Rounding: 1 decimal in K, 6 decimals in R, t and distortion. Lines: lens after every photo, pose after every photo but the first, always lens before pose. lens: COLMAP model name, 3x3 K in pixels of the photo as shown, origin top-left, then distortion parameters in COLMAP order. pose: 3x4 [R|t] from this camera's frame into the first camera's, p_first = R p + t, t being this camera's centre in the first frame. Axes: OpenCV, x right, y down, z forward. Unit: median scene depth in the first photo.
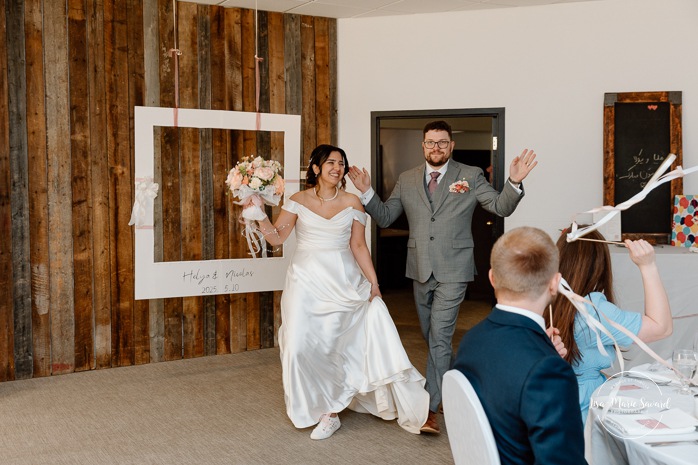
lens RADIAL K [[759.0, 0, 347.2], [0, 759.0, 230.1], [0, 0, 1]] dist [0.004217, 0.000000]
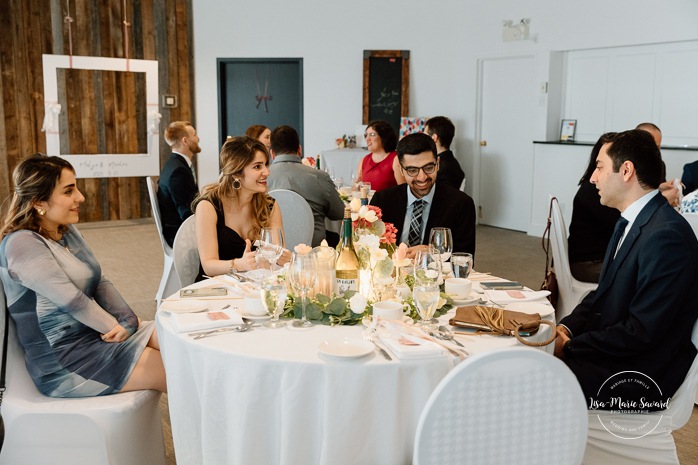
lens RADIAL K [[698.0, 0, 351.0], [0, 698.0, 228.8], [0, 0, 1]] dist [0.005795, 0.000000]
pose [[0.995640, -0.001946, 0.093255, 0.183556], [-0.008037, 0.994274, 0.106555, 0.029748], [-0.092928, -0.106840, 0.989924, -0.442576]]
